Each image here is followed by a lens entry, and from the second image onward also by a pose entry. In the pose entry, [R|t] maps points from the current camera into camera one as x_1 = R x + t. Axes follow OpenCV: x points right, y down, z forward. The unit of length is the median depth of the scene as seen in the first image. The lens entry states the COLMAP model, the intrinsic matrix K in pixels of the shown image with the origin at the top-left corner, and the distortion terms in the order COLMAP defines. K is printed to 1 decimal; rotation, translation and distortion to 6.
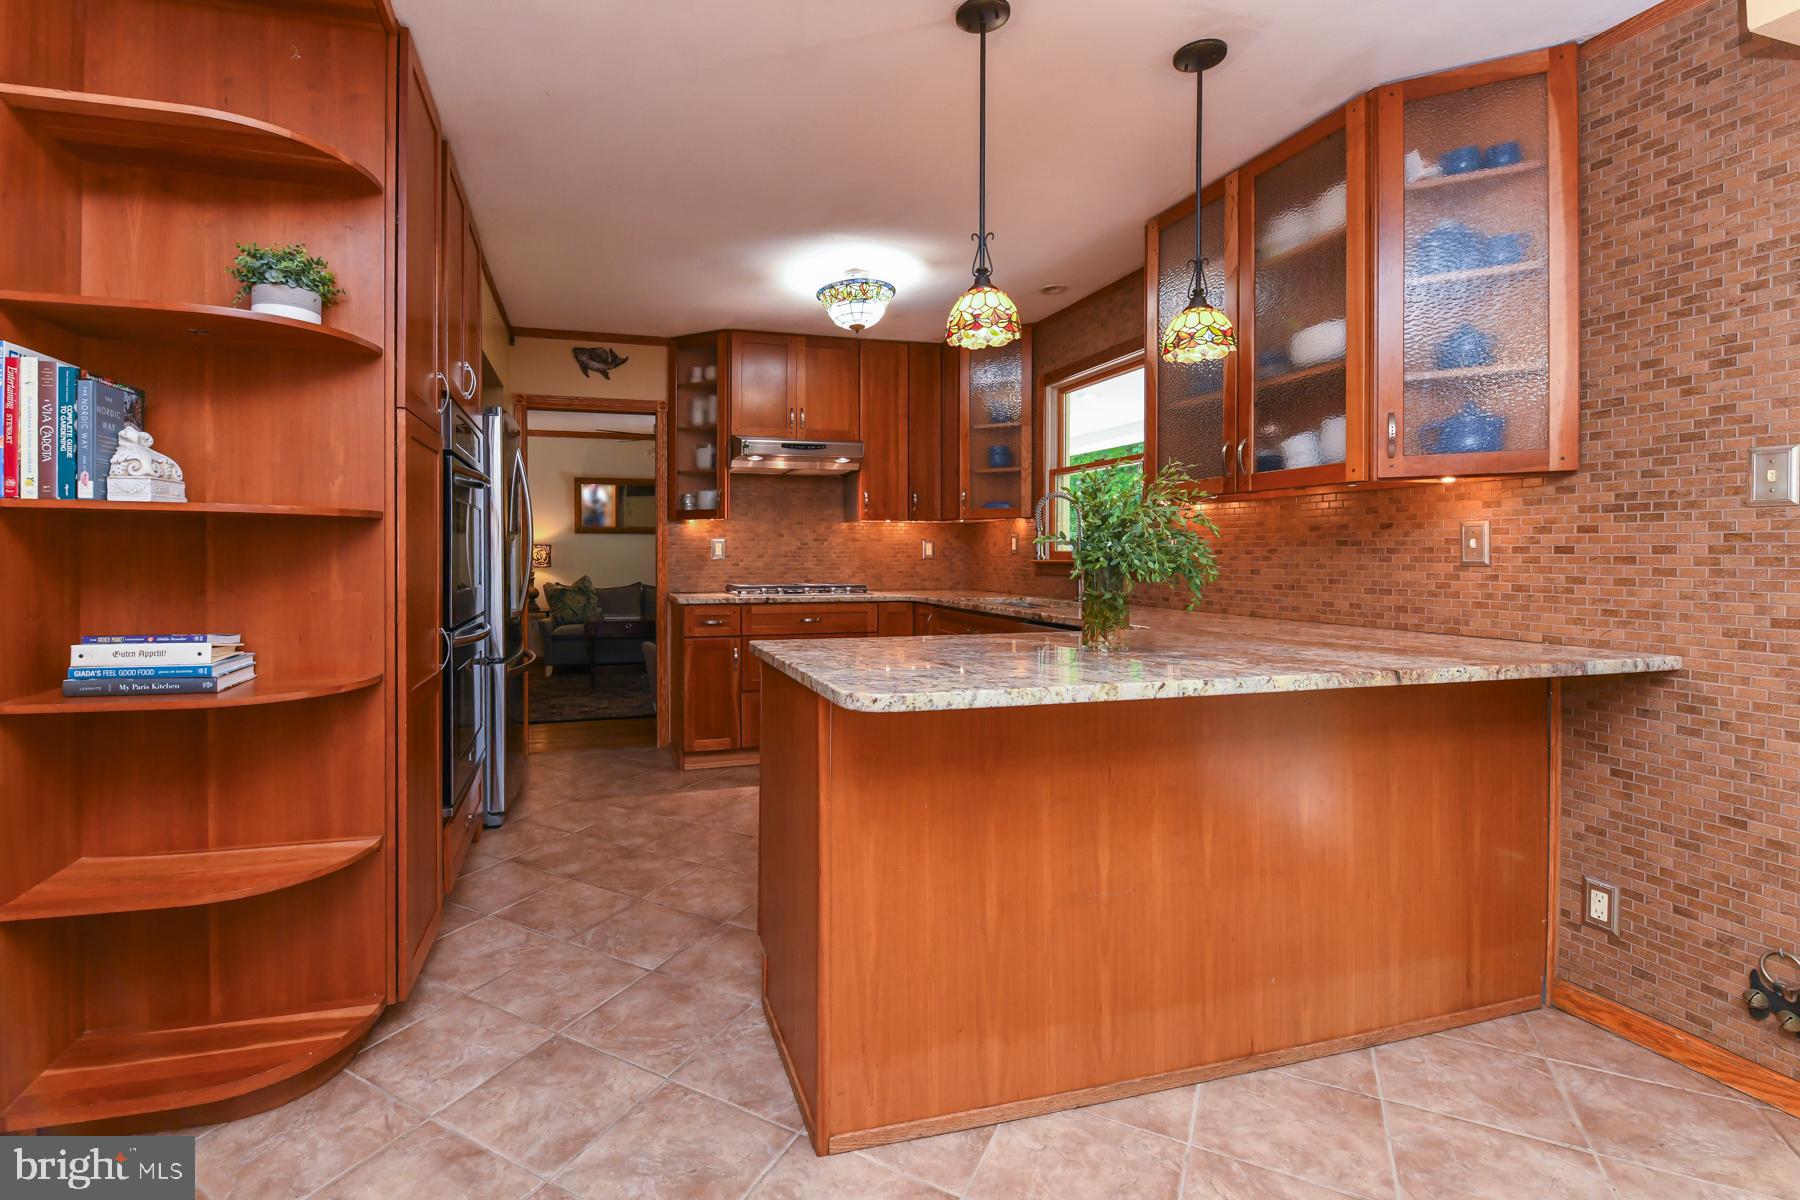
lens RADIAL K [[841.1, 0, 859.2], [0, 841.1, 559.7], [0, 0, 1]] dist [0.000991, -0.012878]
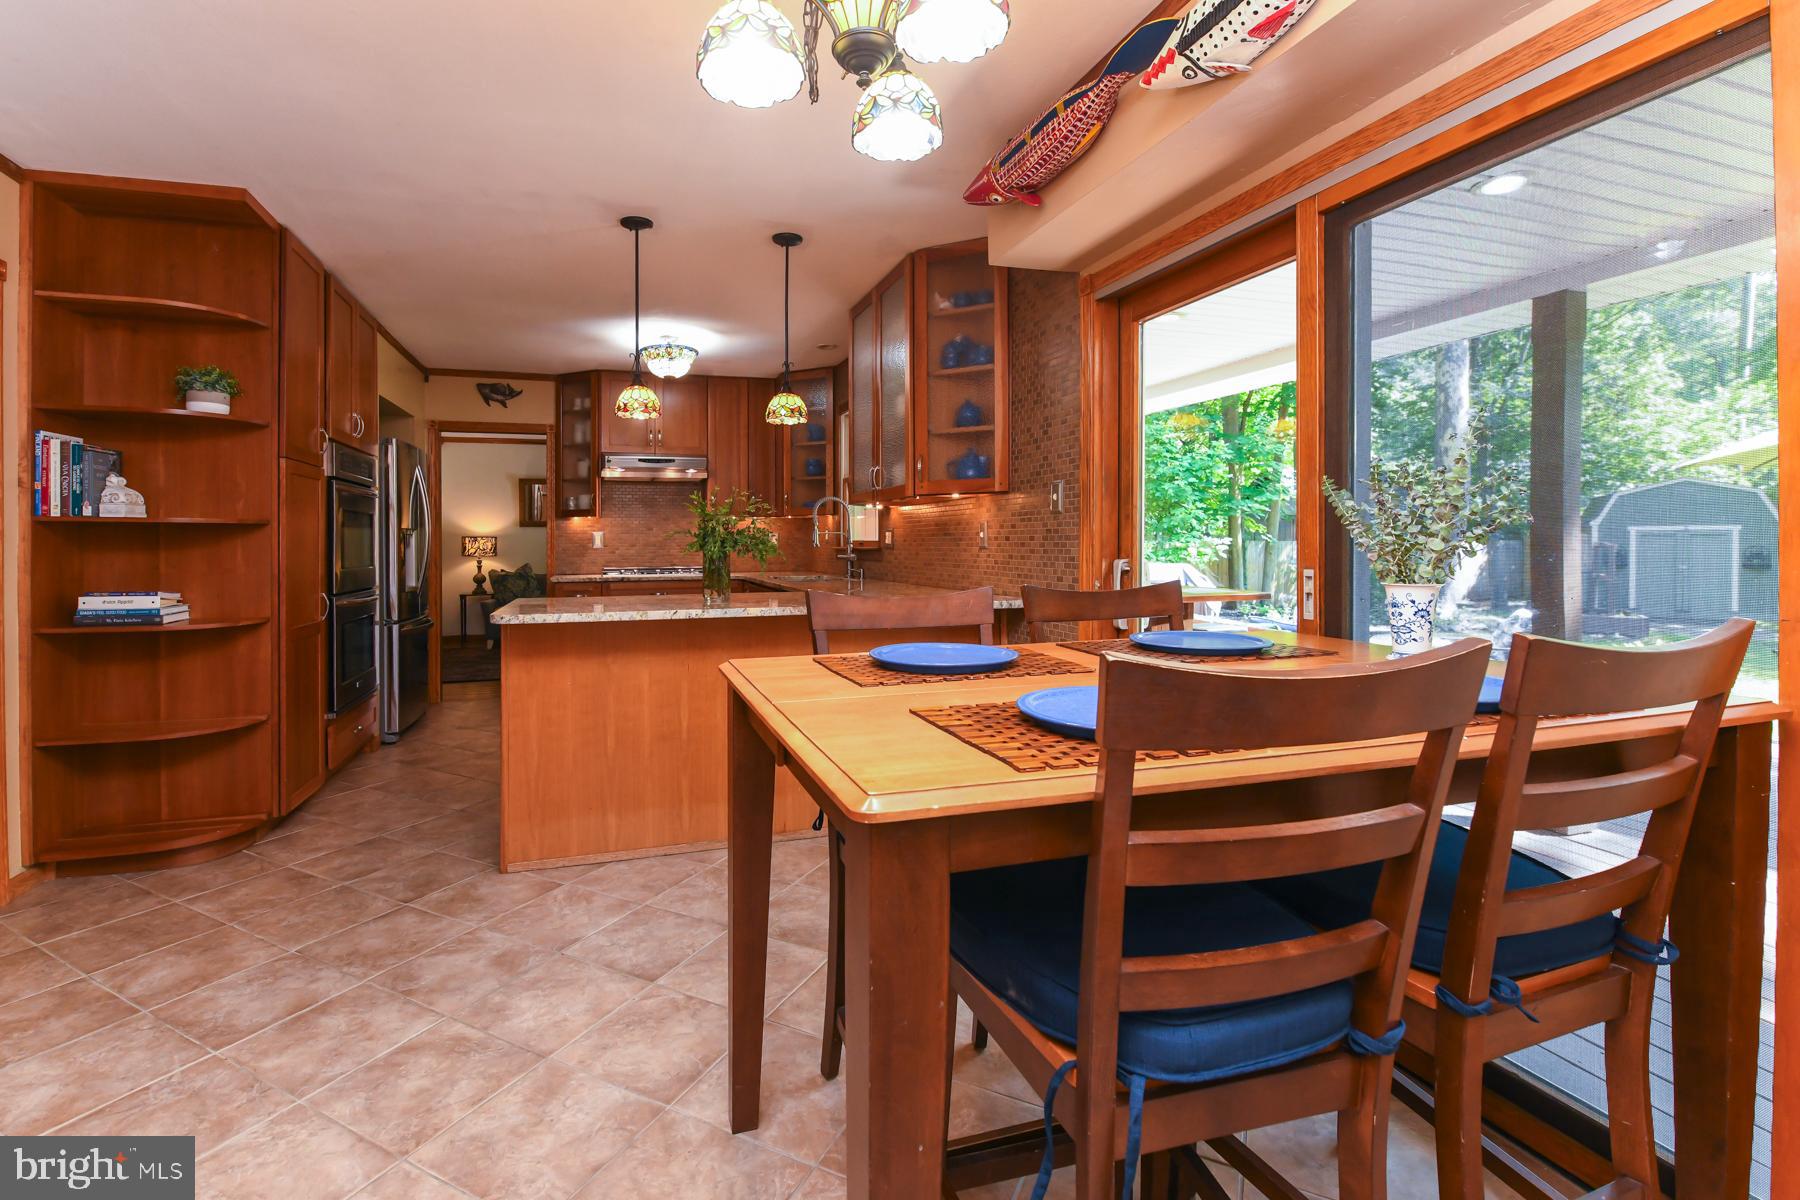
lens RADIAL K [[826.5, 0, 903.3], [0, 826.5, 541.8], [0, 0, 1]] dist [0.001773, -0.010343]
pose [[0.999099, -0.005774, 0.042056, 0.533801], [0.006107, 0.999951, -0.007811, 0.005733], [-0.042009, 0.008061, 0.999085, -0.592444]]
